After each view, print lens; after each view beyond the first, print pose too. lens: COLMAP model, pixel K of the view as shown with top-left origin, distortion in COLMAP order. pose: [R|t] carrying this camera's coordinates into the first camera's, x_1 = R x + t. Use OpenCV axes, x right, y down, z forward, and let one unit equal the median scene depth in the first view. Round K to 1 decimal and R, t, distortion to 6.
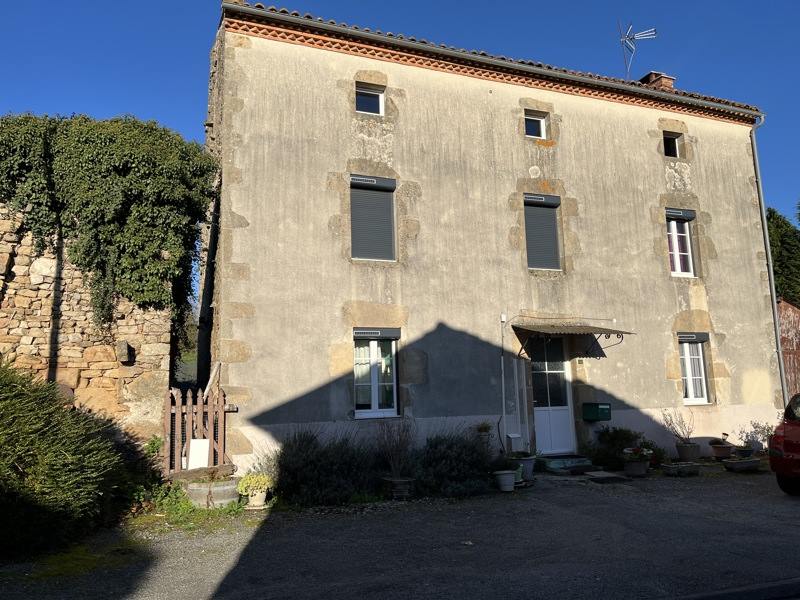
lens RADIAL K [[604.5, 0, 400.0], [0, 604.5, 300.0], [0, 0, 1]] dist [0.038532, -0.001580]
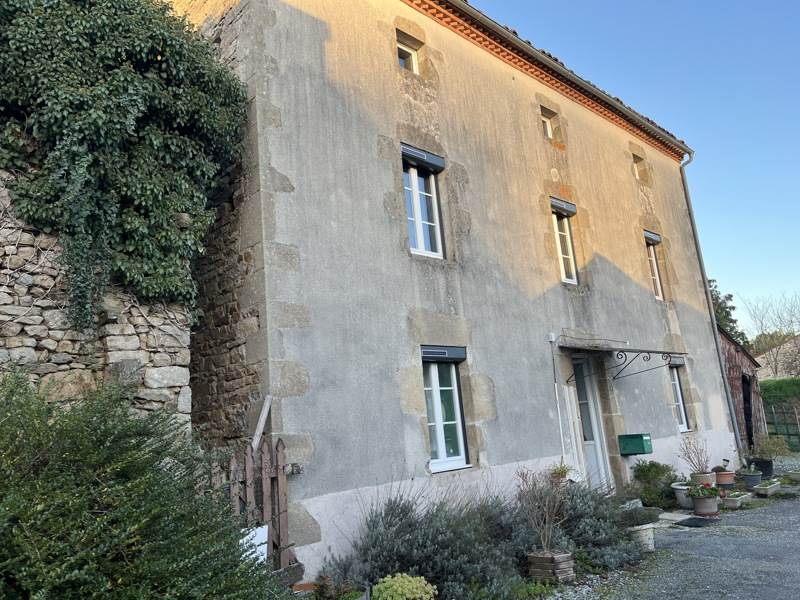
lens RADIAL K [[604.5, 0, 400.0], [0, 604.5, 300.0], [0, 0, 1]] dist [0.038532, -0.001580]
pose [[0.924589, 0.024996, 0.380145, -0.371338], [0.008128, 0.996324, -0.085281, 0.052349], [-0.380879, 0.081940, 0.920987, 0.330708]]
